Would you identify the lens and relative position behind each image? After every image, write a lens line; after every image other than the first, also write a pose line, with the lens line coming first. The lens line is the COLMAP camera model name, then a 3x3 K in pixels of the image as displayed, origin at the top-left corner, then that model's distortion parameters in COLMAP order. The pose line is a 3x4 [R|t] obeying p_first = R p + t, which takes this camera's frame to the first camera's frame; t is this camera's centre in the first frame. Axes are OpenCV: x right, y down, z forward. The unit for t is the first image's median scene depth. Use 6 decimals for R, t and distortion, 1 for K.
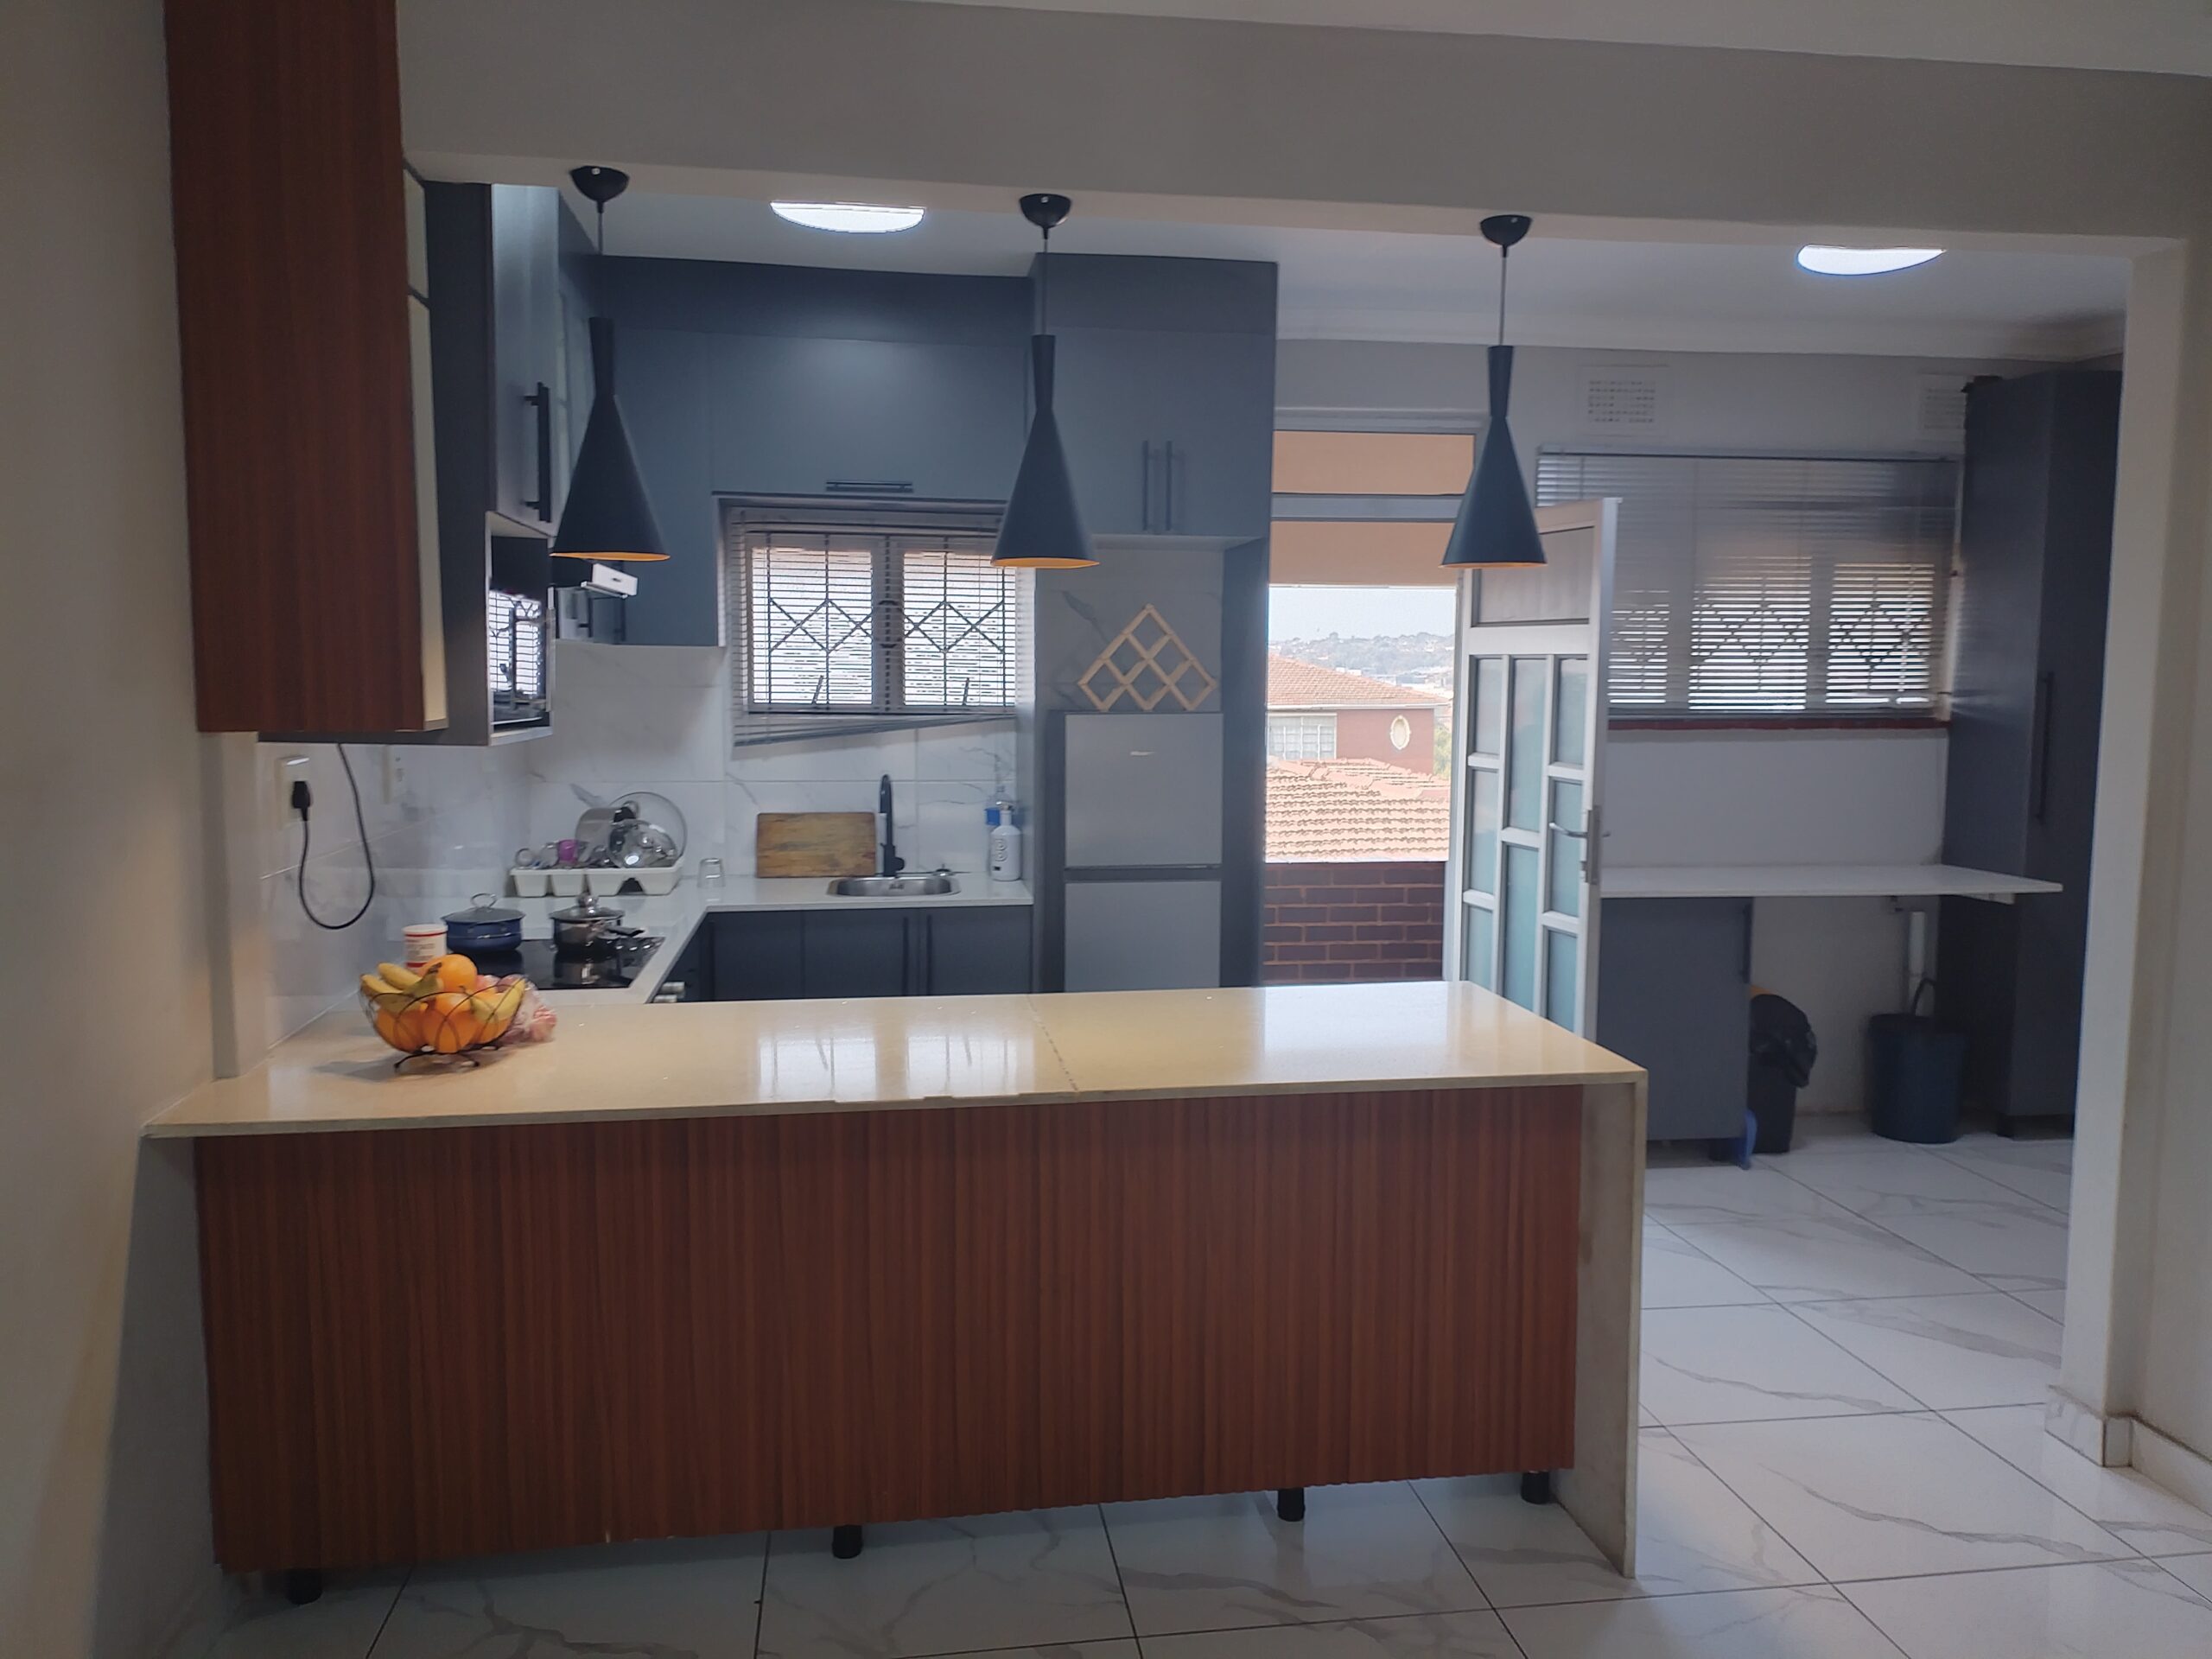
lens RADIAL K [[1634.3, 0, 1090.2], [0, 1634.3, 841.9], [0, 0, 1]] dist [0.078312, -0.120112]
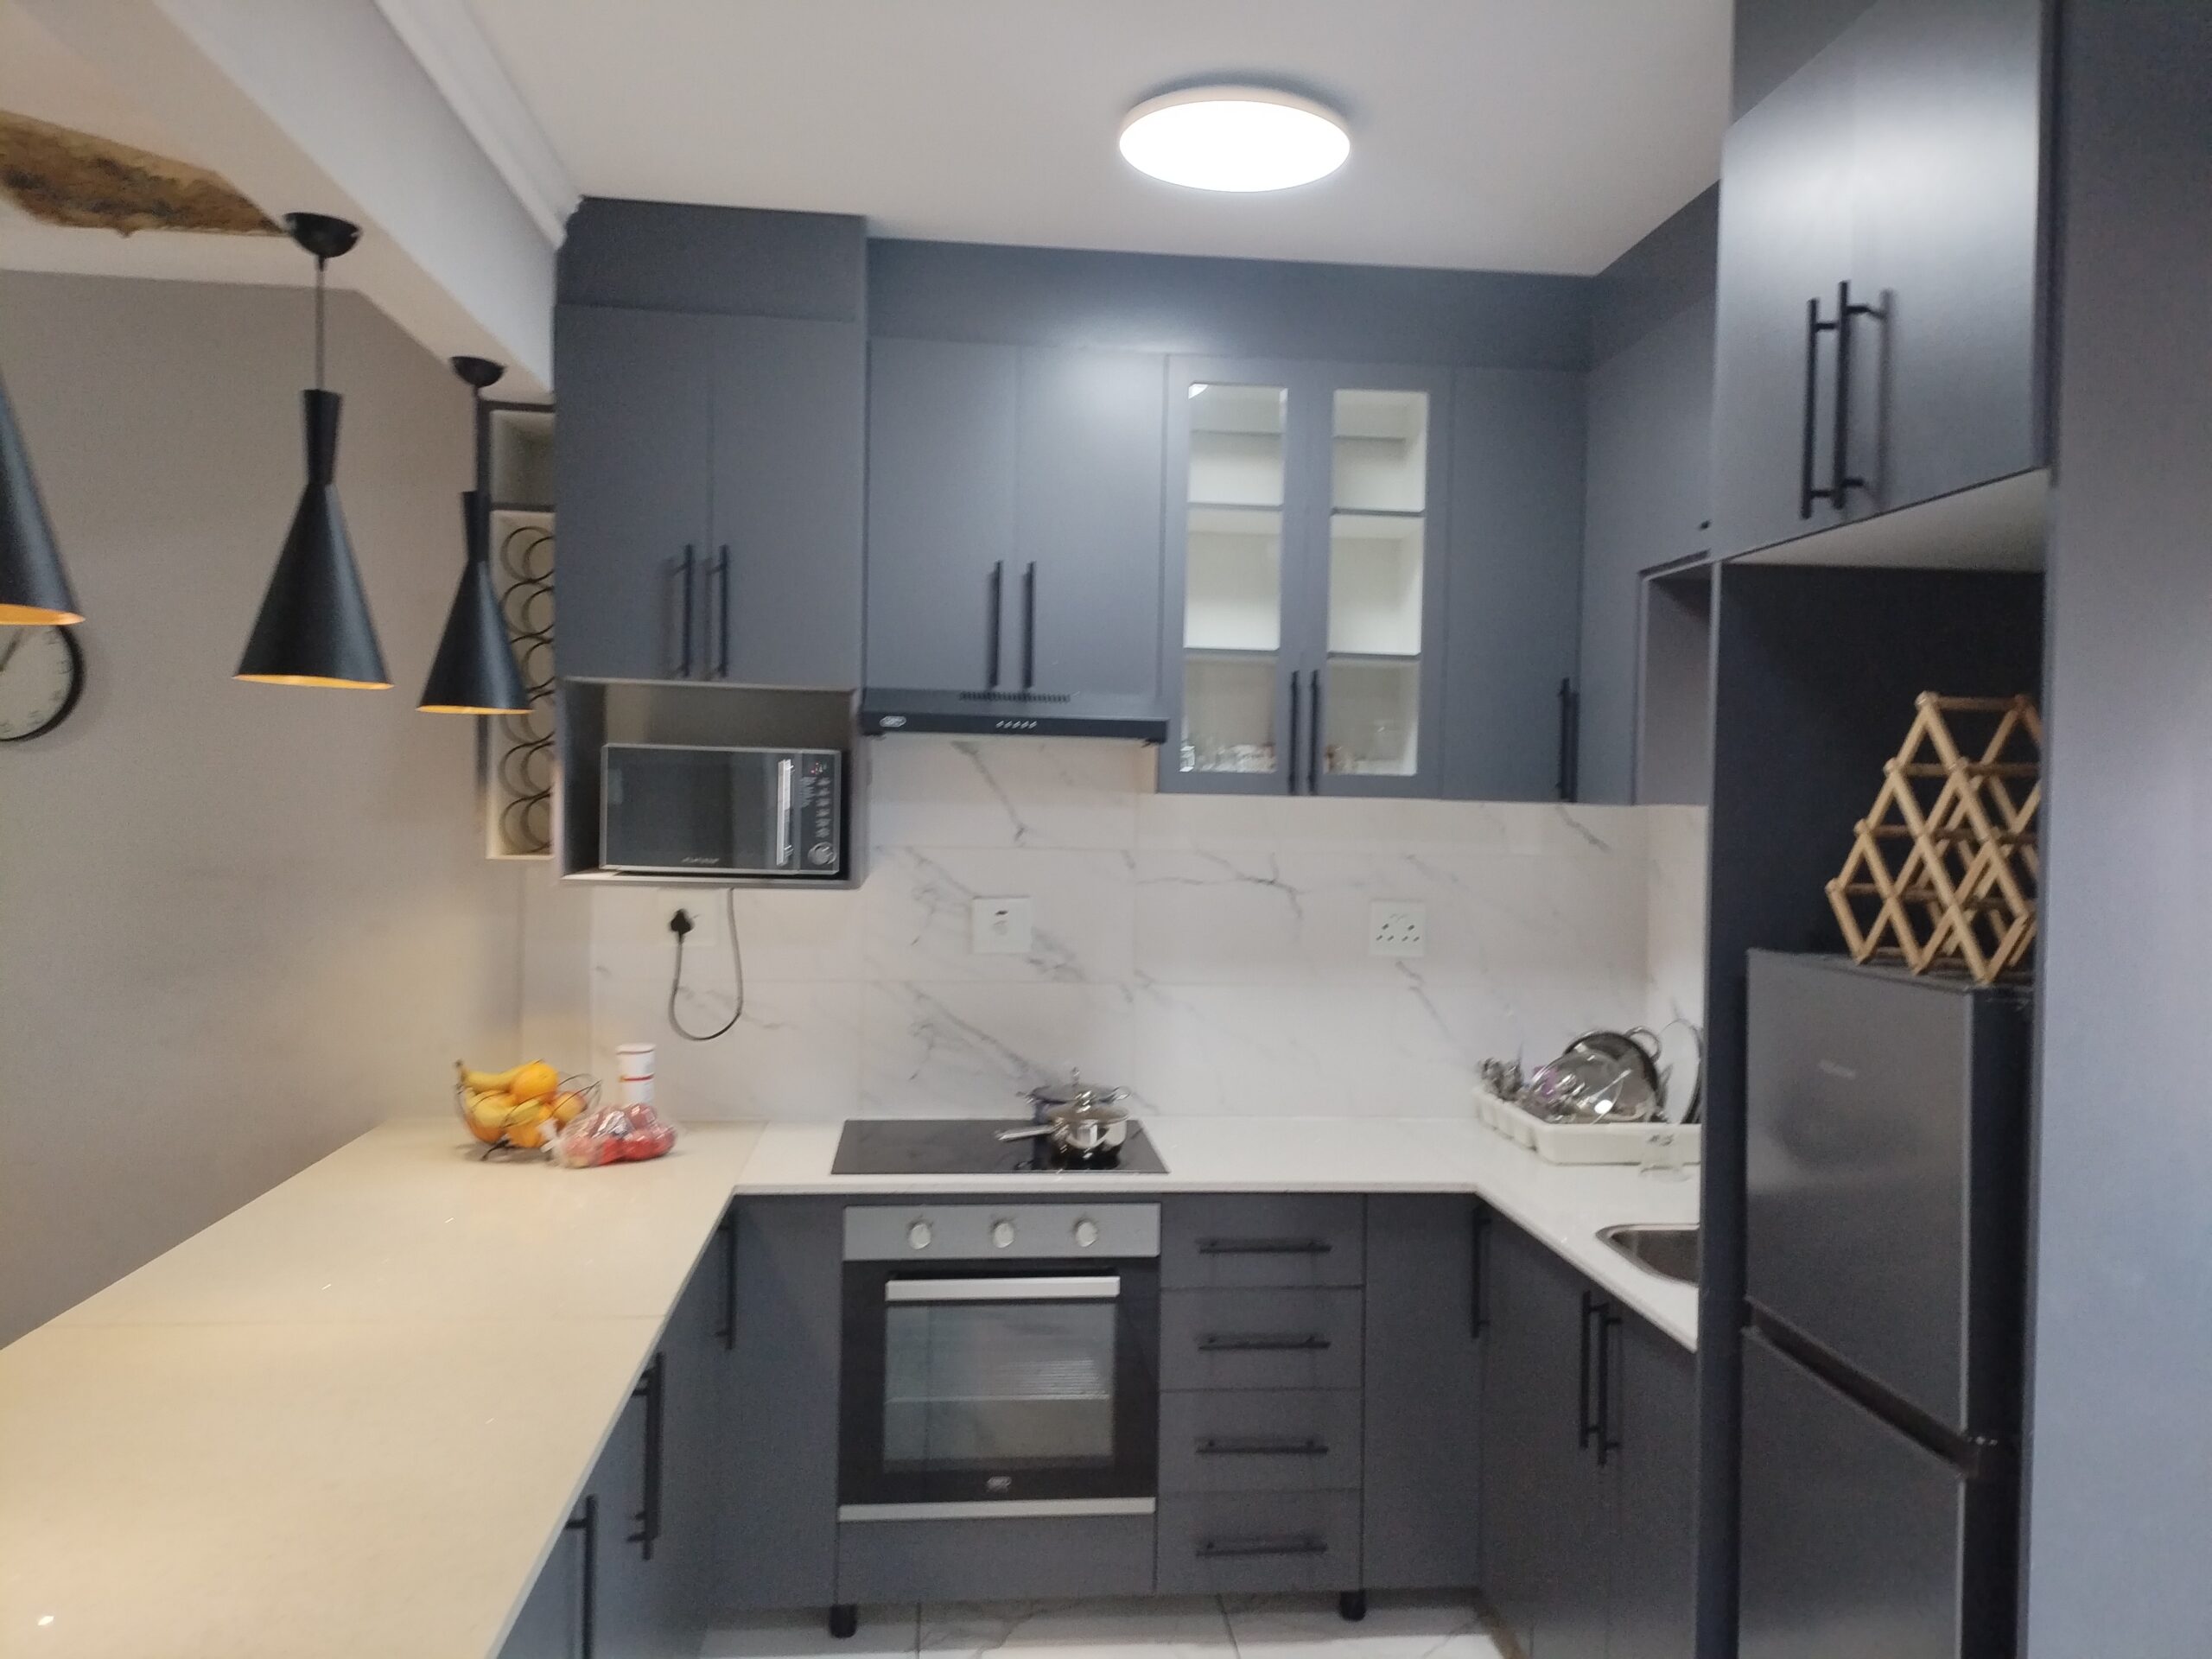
lens RADIAL K [[1665.7, 0, 1105.5], [0, 1665.7, 840.0], [0, 0, 1]] dist [0.080905, -0.096146]
pose [[-0.038224, 0.025094, -0.998954, 0.405215], [-0.125062, 0.991704, 0.029697, -0.091032], [0.991412, 0.126067, -0.034769, 0.753244]]
